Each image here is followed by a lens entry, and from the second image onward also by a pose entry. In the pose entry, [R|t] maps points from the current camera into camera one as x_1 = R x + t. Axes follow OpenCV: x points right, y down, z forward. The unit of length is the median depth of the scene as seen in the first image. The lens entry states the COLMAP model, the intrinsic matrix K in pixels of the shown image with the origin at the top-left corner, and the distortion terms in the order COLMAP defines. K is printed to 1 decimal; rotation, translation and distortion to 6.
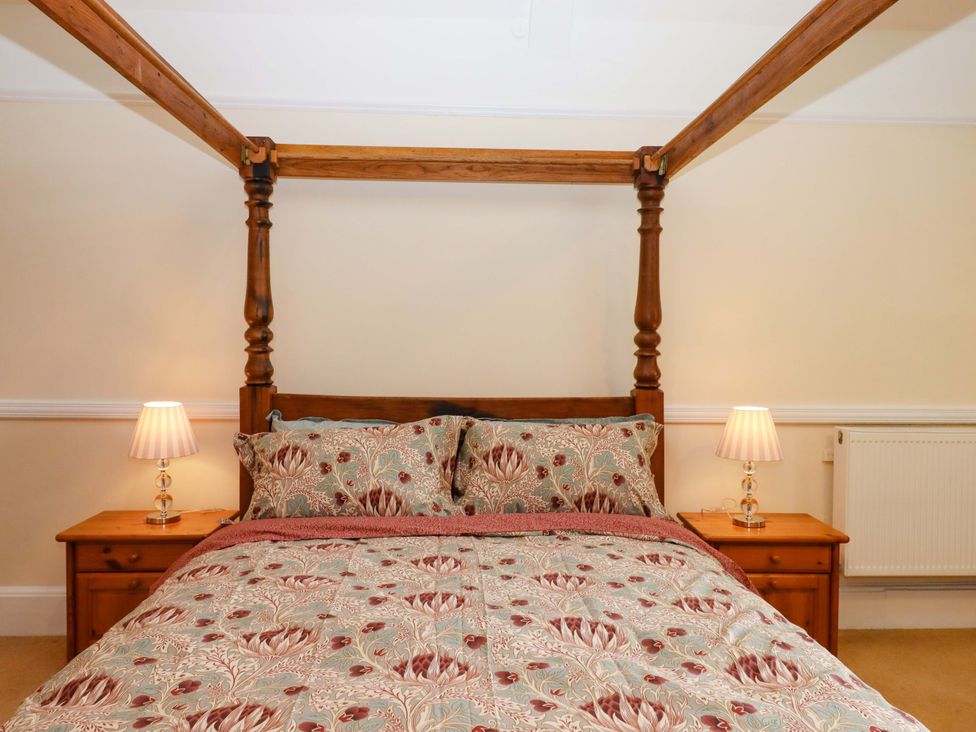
lens RADIAL K [[691.0, 0, 507.8], [0, 691.0, 366.8], [0, 0, 1]] dist [0.004513, 0.003762]
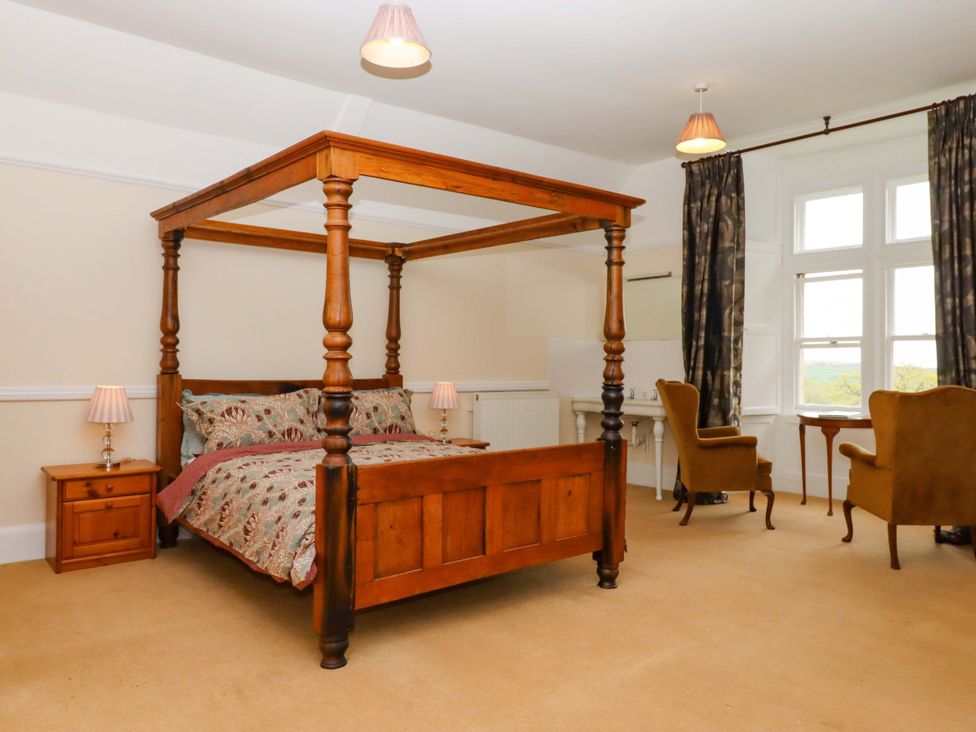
lens RADIAL K [[691.0, 0, 507.8], [0, 691.0, 366.8], [0, 0, 1]] dist [0.004513, 0.003762]
pose [[0.796519, -0.004480, 0.604597, -0.688024], [0.005779, 0.999983, -0.000204, 0.016170], [-0.604586, 0.003656, 0.796531, -0.662252]]
